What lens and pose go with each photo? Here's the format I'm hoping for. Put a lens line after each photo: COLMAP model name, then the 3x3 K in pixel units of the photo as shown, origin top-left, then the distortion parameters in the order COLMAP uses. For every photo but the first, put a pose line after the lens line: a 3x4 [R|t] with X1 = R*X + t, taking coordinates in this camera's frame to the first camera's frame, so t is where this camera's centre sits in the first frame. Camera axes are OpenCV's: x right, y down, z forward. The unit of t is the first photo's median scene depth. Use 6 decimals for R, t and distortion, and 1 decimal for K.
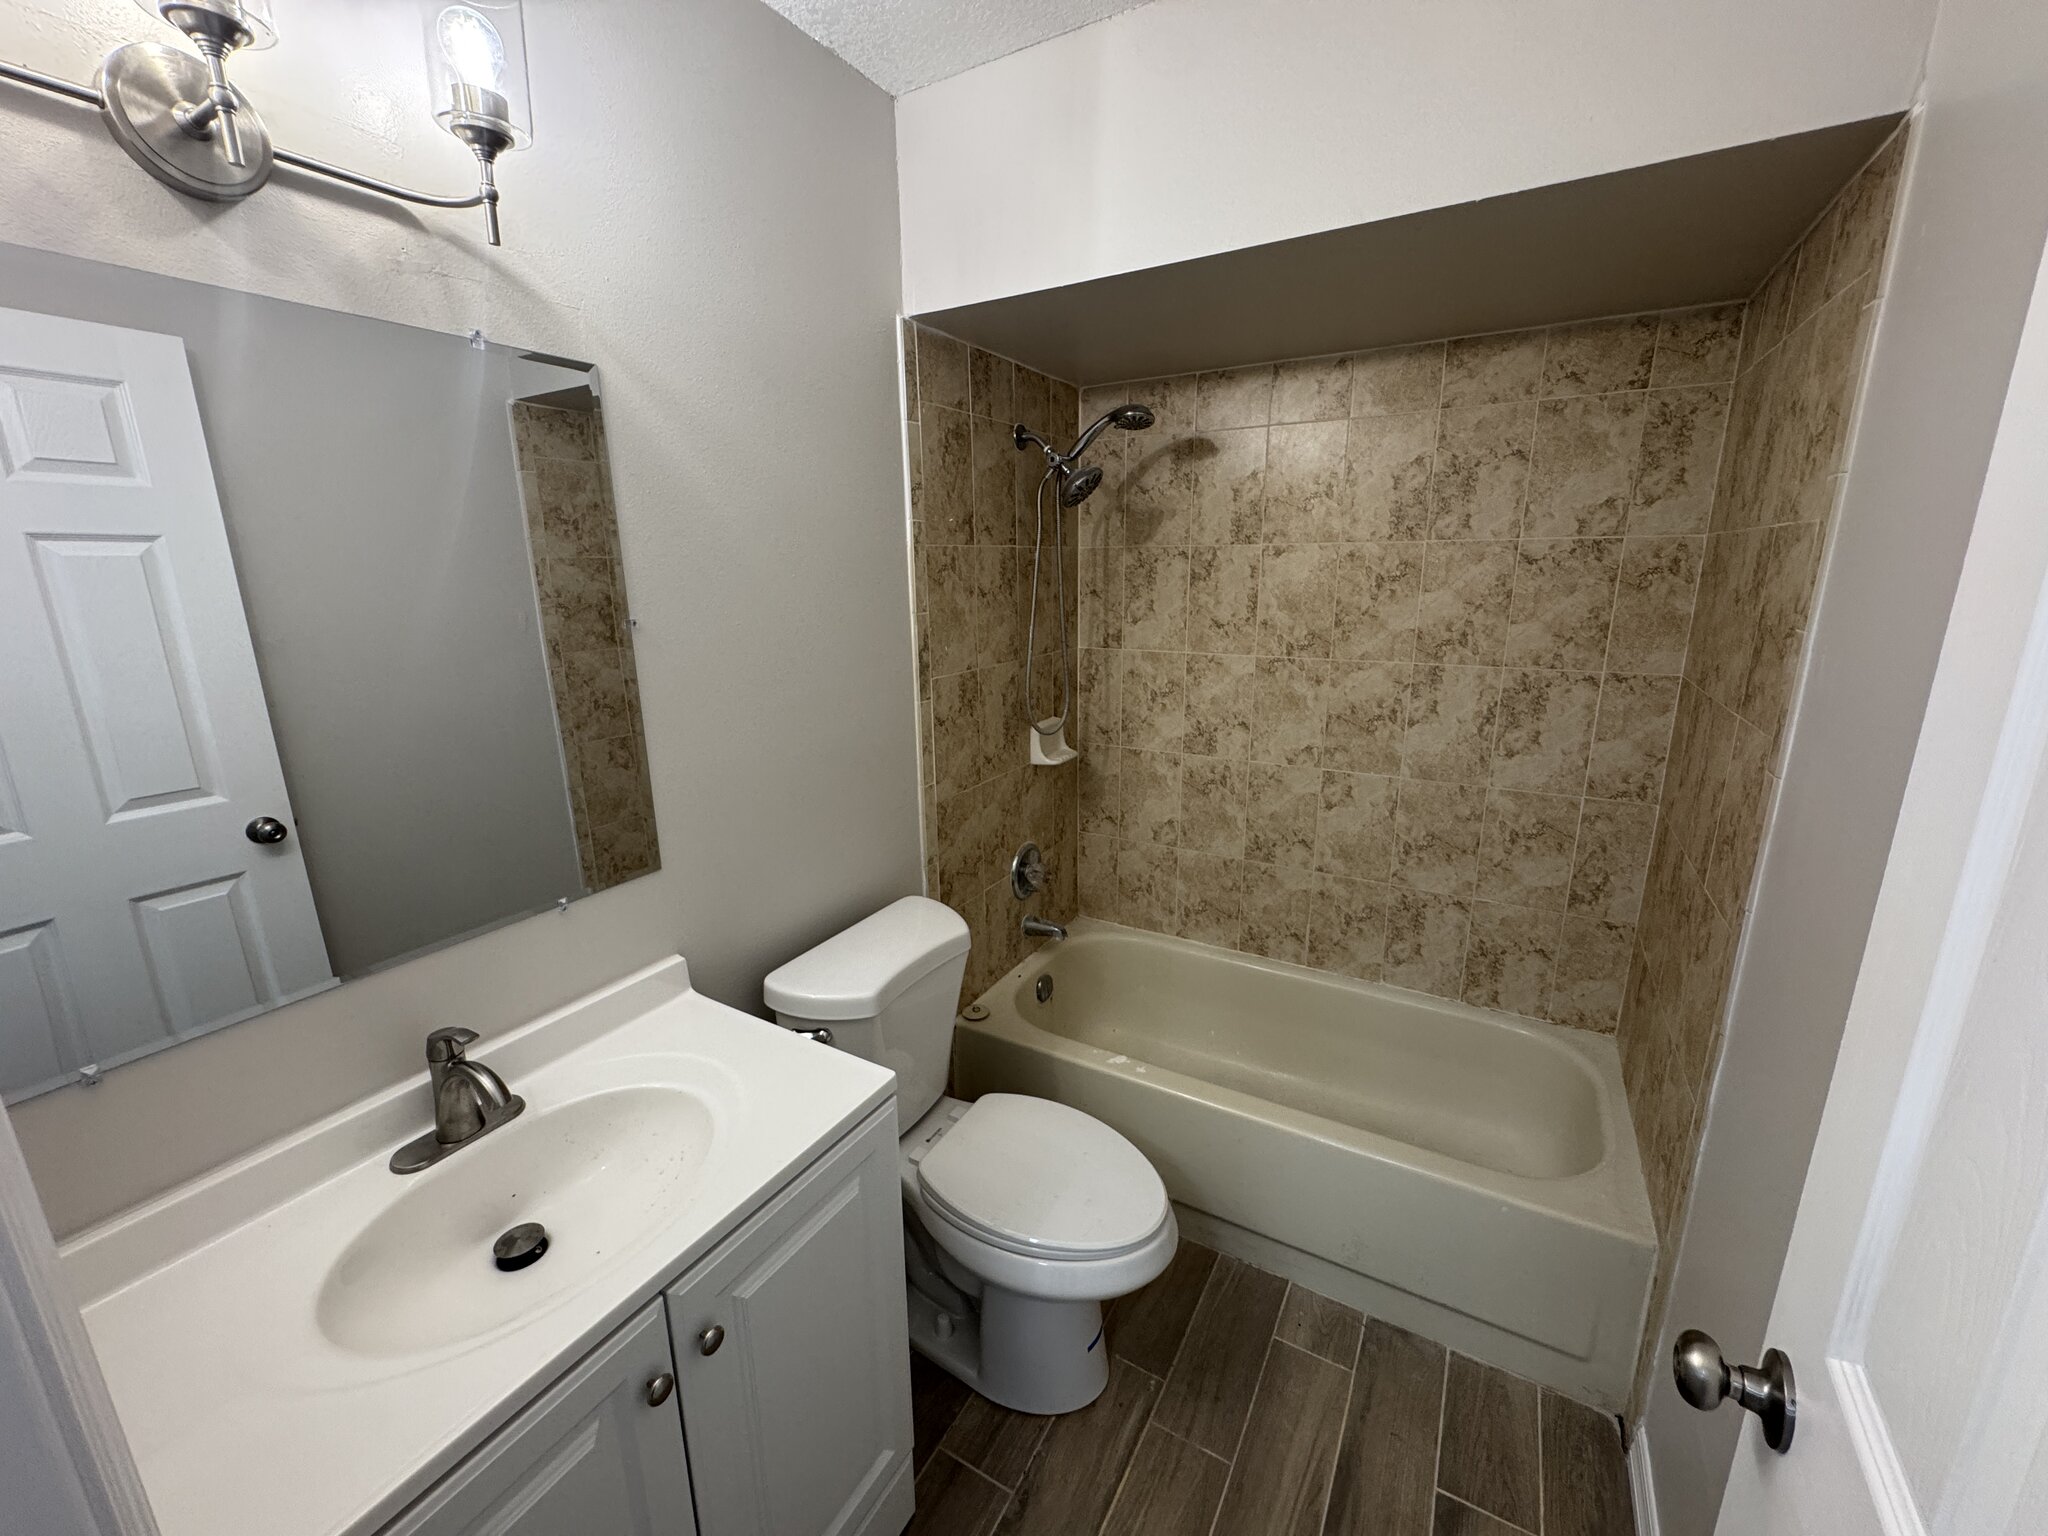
lens RADIAL K [[814.7, 0, 1023.6], [0, 814.7, 766.4], [0, 0, 1]] dist [-0.005541, 0.000760]
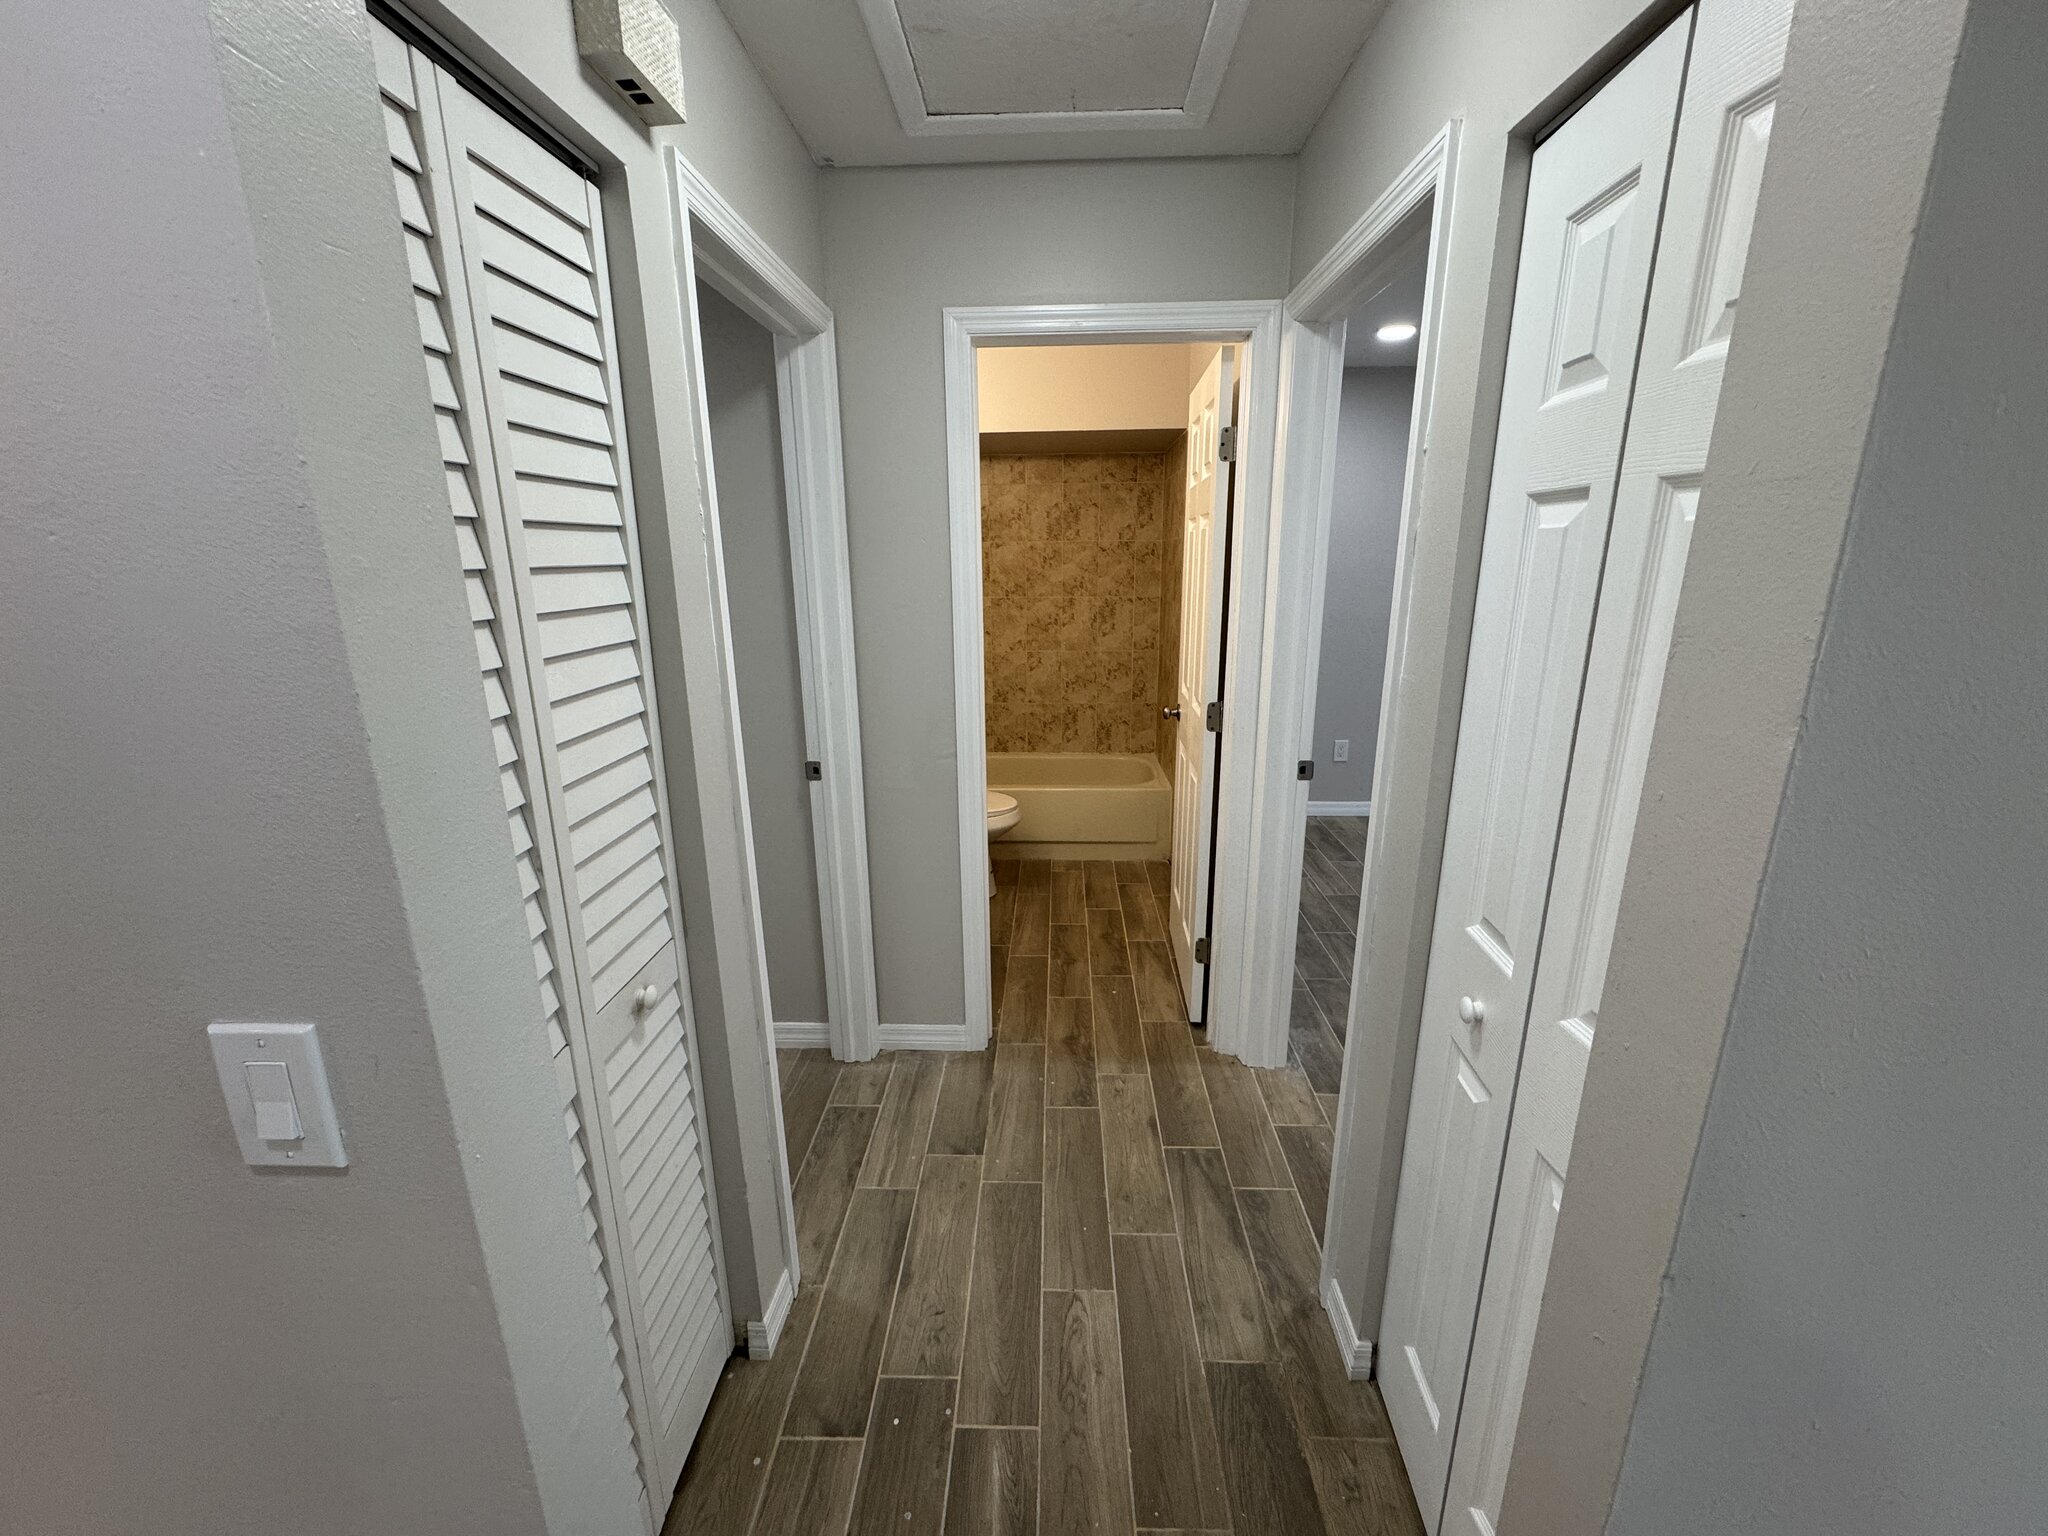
lens RADIAL K [[814.7, 0, 1026.9], [0, 814.7, 765.3], [0, 0, 1]] dist [-0.005541, 0.000760]
pose [[0.881510, -0.114338, 0.458112, -0.679423], [0.110956, 0.993230, 0.034391, 0.243982], [-0.458943, 0.020515, 0.888229, -0.919775]]
